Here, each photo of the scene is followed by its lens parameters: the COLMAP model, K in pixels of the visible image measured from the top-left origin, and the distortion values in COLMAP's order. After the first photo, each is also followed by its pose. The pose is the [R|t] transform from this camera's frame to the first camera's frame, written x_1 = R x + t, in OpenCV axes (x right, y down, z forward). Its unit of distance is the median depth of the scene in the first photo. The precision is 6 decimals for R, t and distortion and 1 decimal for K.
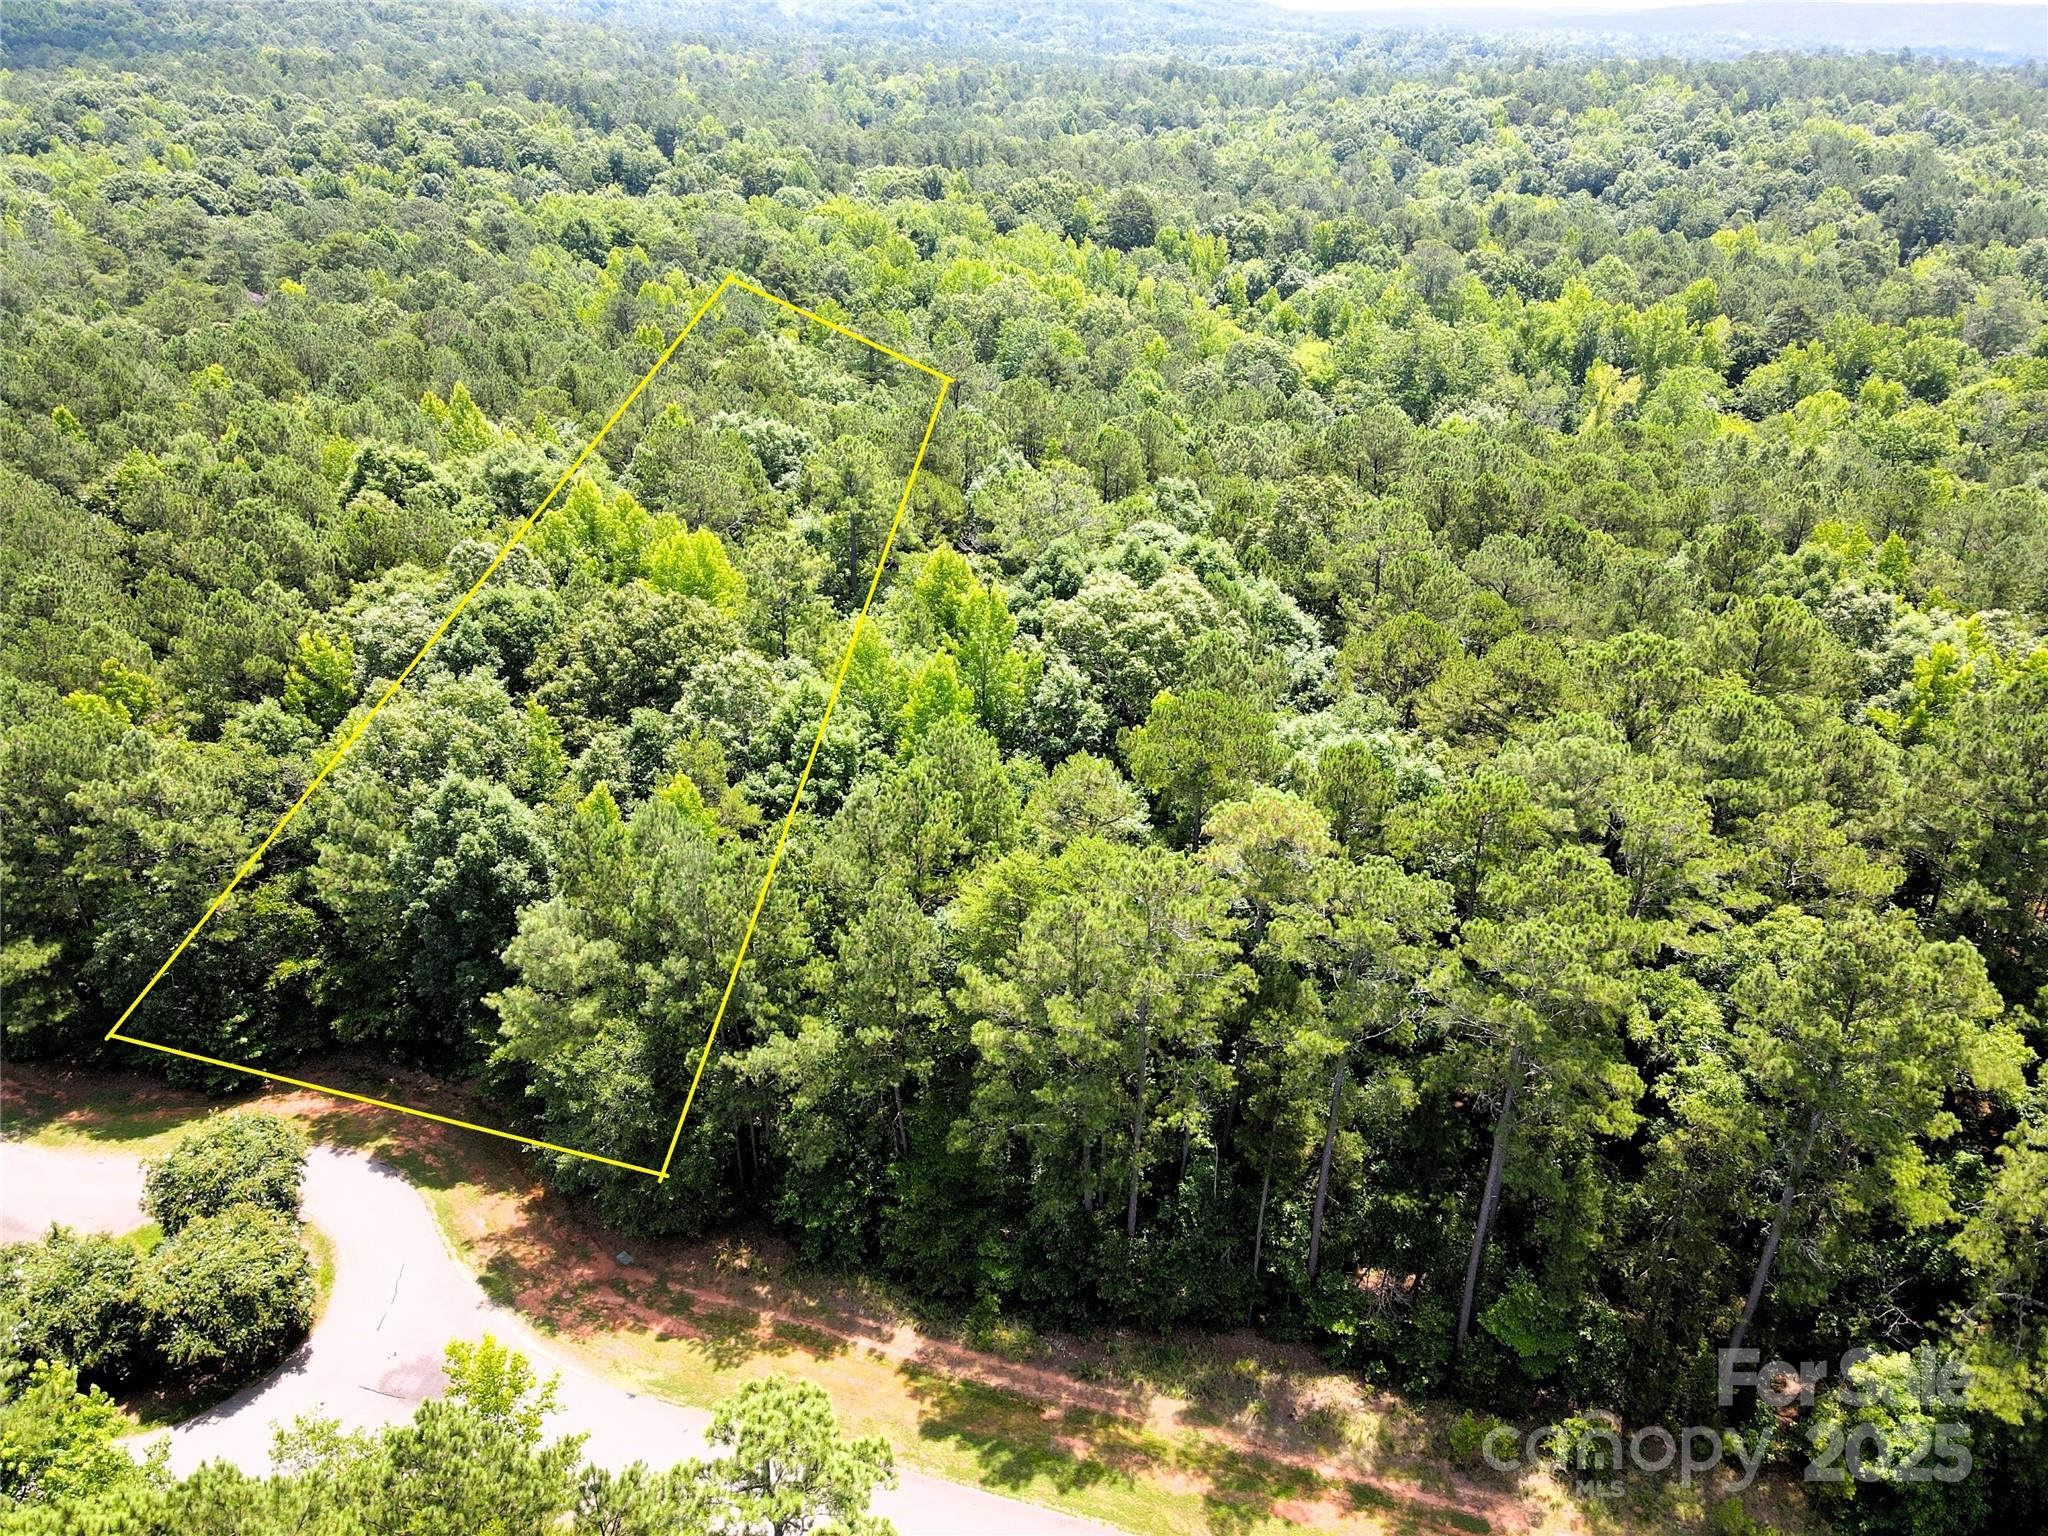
lens RADIAL K [[1459.1, 0, 1020.4], [0, 1459.1, 773.6], [0, 0, 1]] dist [0.023652, -0.010156]
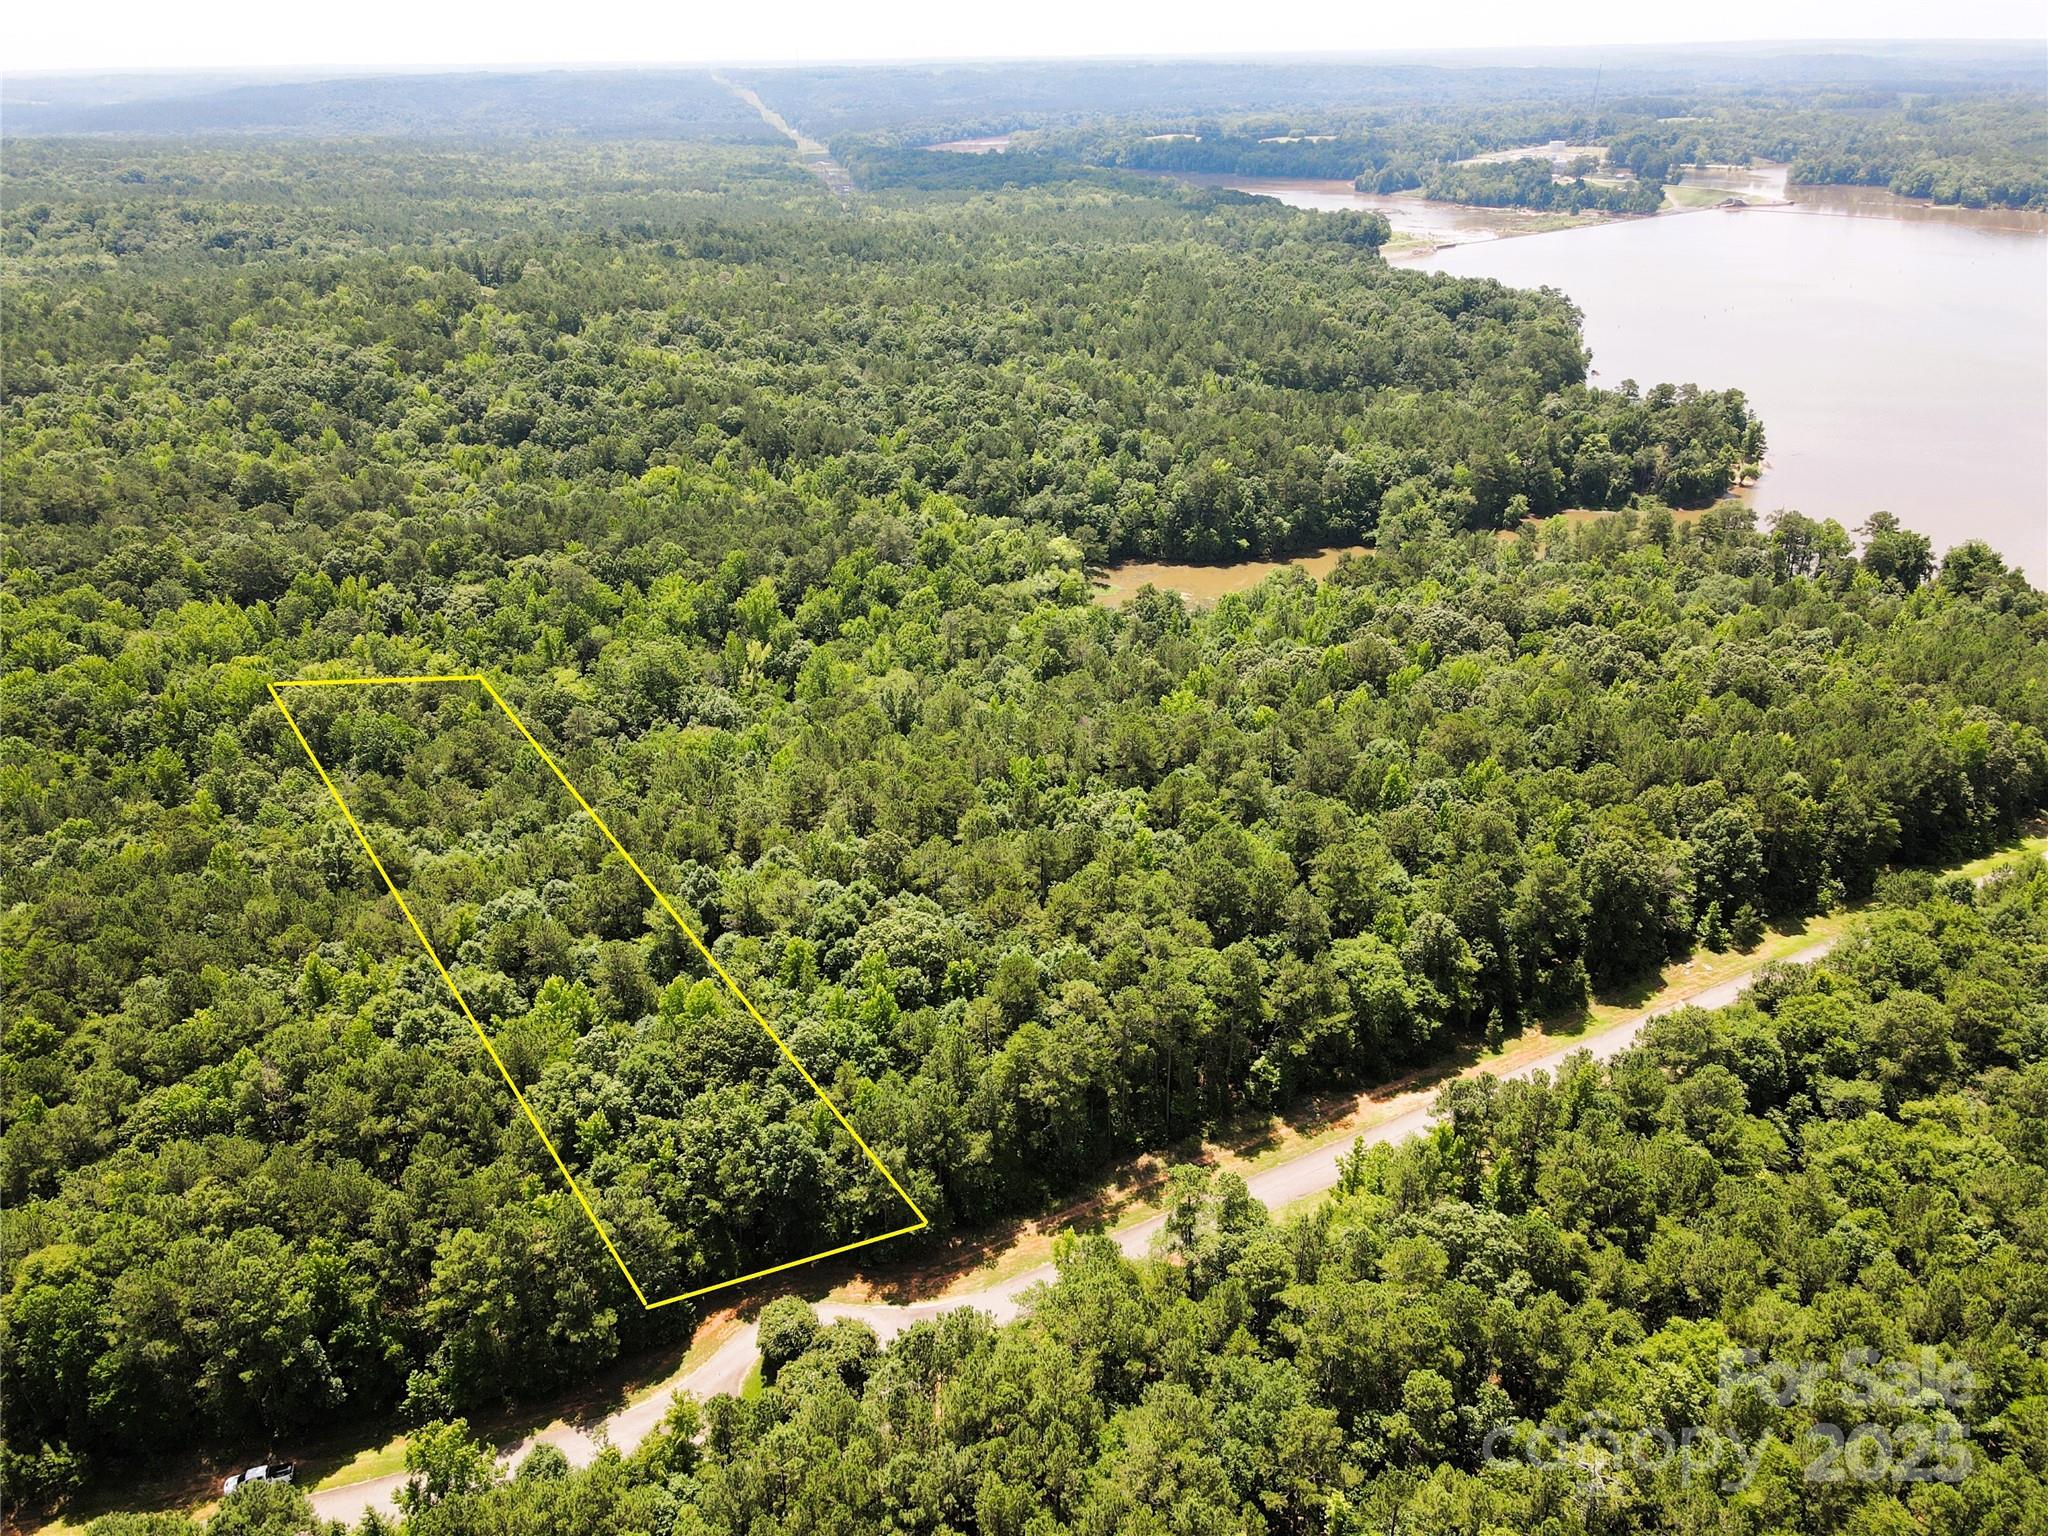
lens RADIAL K [[1459.1, 0, 1020.4], [0, 1459.1, 773.6], [0, 0, 1]] dist [0.023652, -0.010156]
pose [[0.677325, -0.323293, 0.660842, -0.290262], [0.345871, 0.932742, 0.101813, -0.120626], [-0.649311, 0.159605, 0.743587, -0.201082]]
